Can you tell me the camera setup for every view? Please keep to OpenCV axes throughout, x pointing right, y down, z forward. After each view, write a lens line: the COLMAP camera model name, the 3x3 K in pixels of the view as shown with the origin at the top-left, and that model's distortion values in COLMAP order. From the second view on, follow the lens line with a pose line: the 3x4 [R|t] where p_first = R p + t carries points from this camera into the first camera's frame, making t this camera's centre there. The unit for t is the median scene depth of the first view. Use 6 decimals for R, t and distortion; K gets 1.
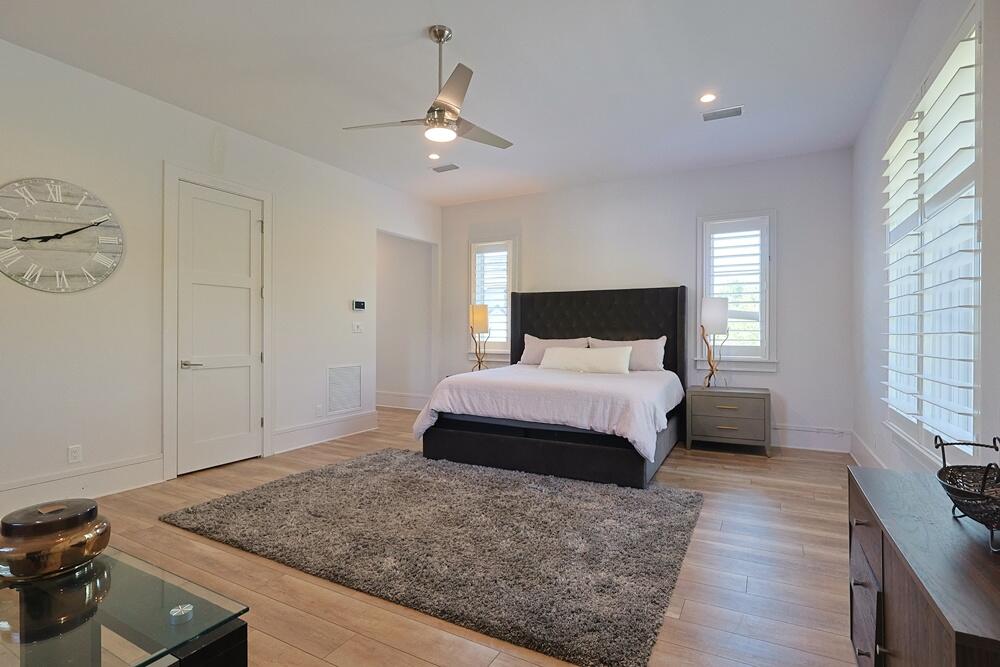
lens RADIAL K [[487.8, 0, 500.5], [0, 487.8, 332.8], [0, 0, 1]] dist [-0.002570, 0.000814]
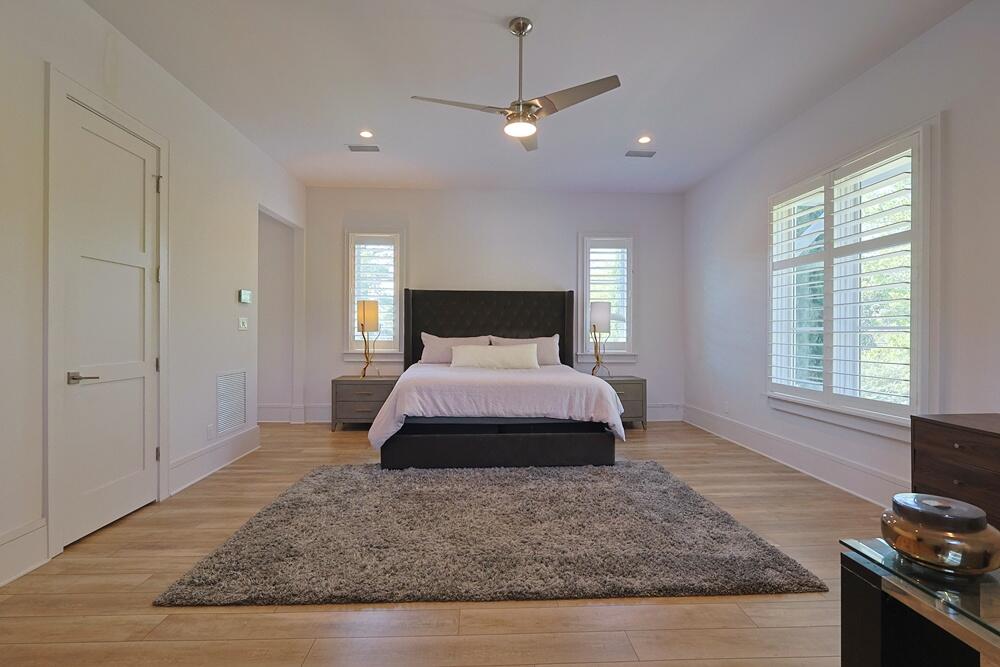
lens RADIAL K [[487.8, 0, 498.3], [0, 487.8, 331.9], [0, 0, 1]] dist [-0.002570, 0.000814]
pose [[0.853493, 0.000923, 0.521104, -0.448697], [-0.001659, 0.999998, 0.000945, 0.000744], [-0.521102, -0.001671, 0.853493, 0.121817]]
